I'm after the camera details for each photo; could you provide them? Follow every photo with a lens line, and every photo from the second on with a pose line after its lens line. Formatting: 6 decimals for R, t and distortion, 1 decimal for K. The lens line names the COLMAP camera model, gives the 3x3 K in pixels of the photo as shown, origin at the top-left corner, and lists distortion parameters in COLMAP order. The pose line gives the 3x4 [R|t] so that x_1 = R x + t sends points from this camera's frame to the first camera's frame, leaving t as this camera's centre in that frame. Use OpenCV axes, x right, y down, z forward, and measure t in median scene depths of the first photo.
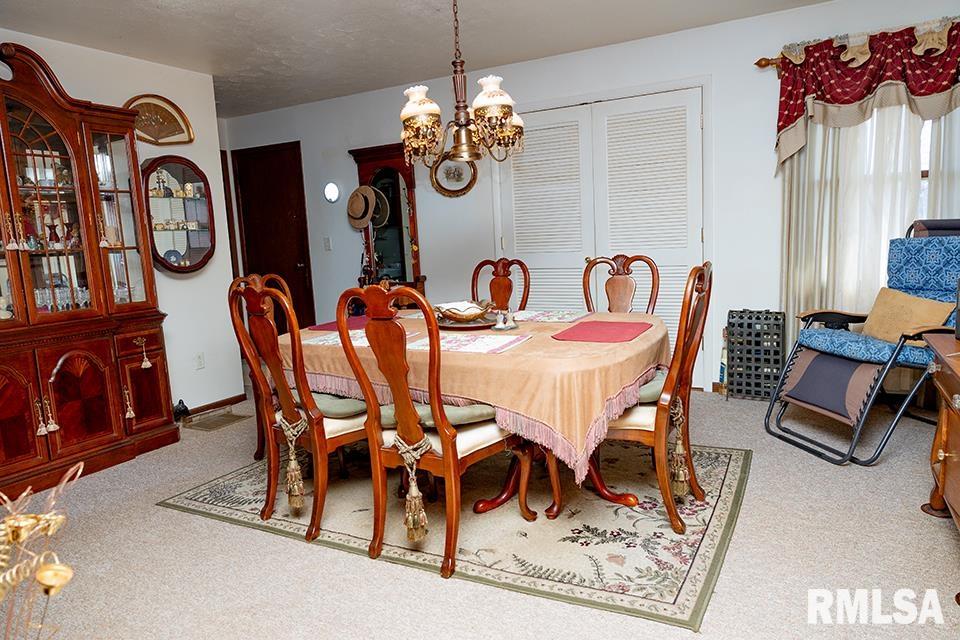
lens RADIAL K [[637.9, 0, 481.7], [0, 637.9, 326.9], [0, 0, 1]] dist [-0.003318, 0.005596]
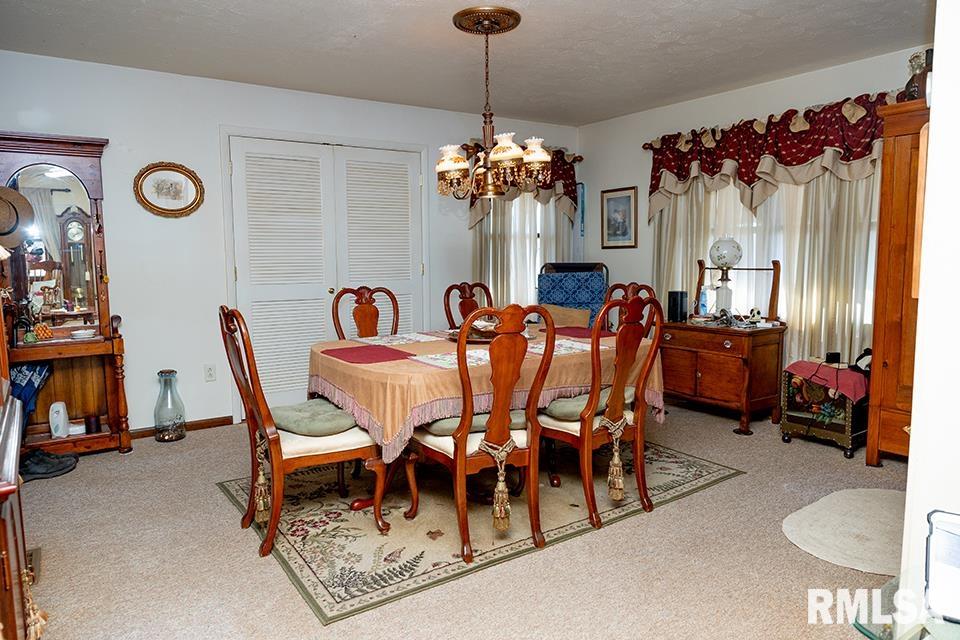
lens RADIAL K [[637.9, 0, 480.5], [0, 637.9, 324.2], [0, 0, 1]] dist [-0.003318, 0.005596]
pose [[0.449125, -0.051599, 0.891978, -1.042509], [0.116157, 0.993230, -0.001031, -0.031947], [-0.885886, 0.104073, 0.452078, 0.492104]]
